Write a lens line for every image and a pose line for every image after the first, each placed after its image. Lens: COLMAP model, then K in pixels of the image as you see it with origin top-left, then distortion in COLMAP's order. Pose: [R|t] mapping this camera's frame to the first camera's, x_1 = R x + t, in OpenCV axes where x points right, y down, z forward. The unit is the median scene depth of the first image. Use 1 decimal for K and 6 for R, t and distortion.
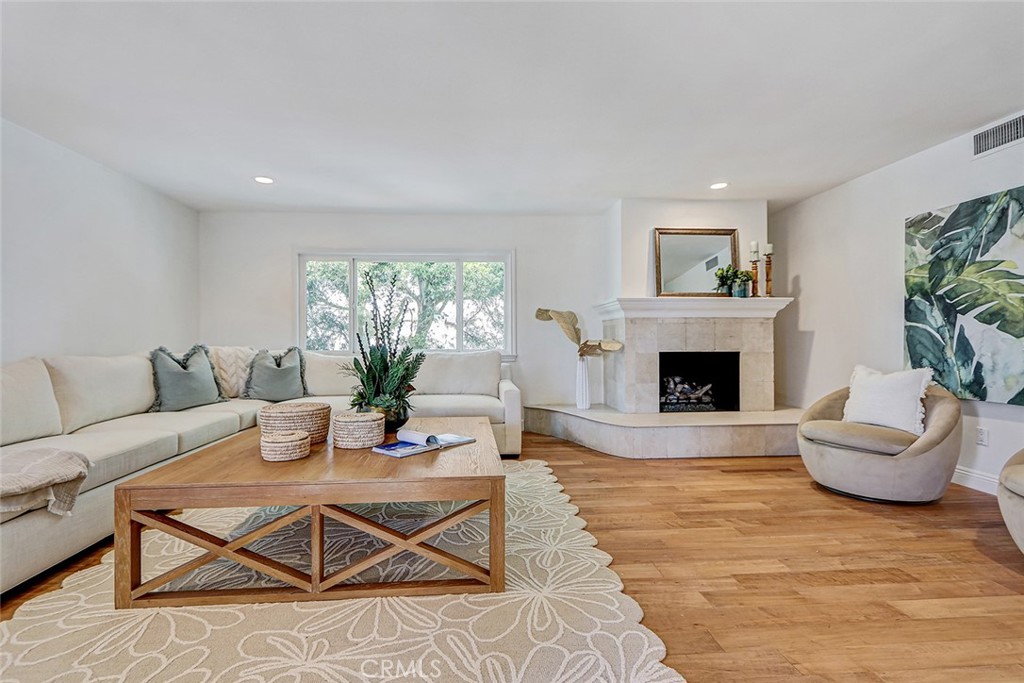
lens RADIAL K [[469.8, 0, 501.8], [0, 469.8, 343.7], [0, 0, 1]] dist [0.003825, -0.003518]
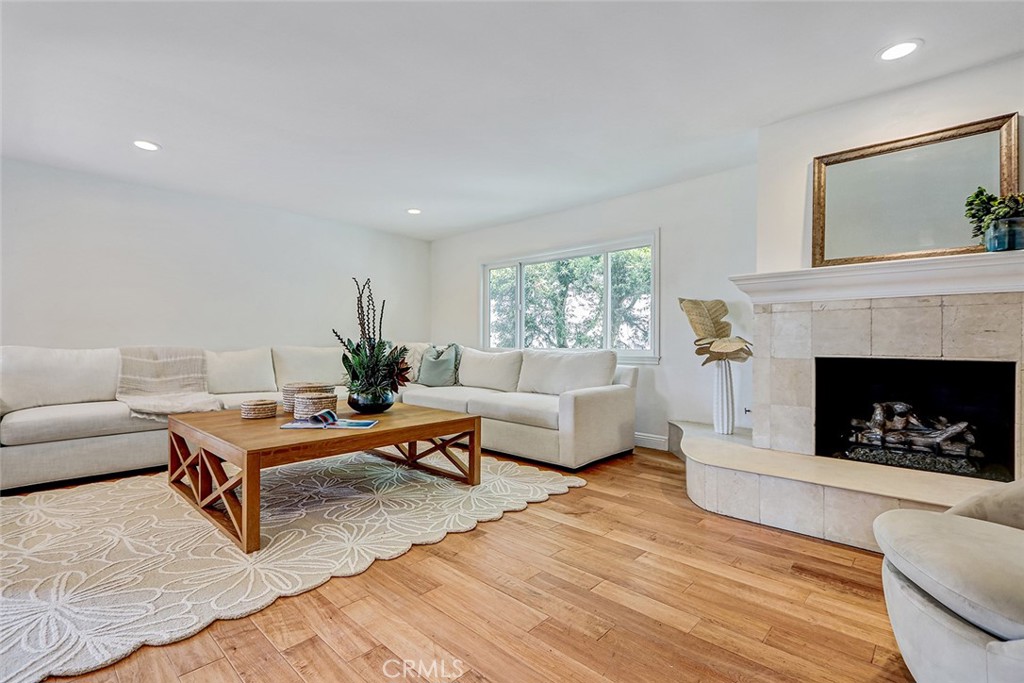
lens RADIAL K [[469.8, 0, 503.4], [0, 469.8, 344.3], [0, 0, 1]] dist [0.003825, -0.003518]
pose [[0.676545, 0.009558, -0.736339, 0.655898], [-0.014544, 0.999894, -0.000383, 0.009133], [0.736257, 0.010968, 0.676613, 0.359997]]
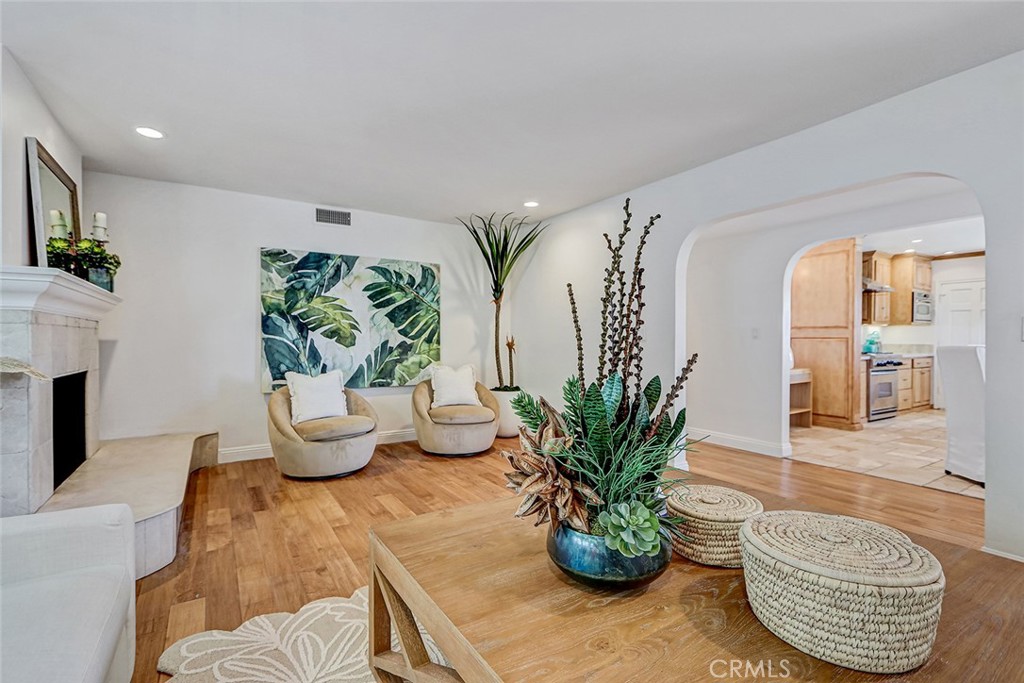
lens RADIAL K [[469.8, 0, 505.2], [0, 469.8, 341.5], [0, 0, 1]] dist [0.003825, -0.003518]
pose [[-0.471436, -0.000171, 0.881901, -0.478349], [0.008859, 0.999949, 0.004929, -0.029030], [-0.881856, 0.010137, -0.471410, 1.024336]]
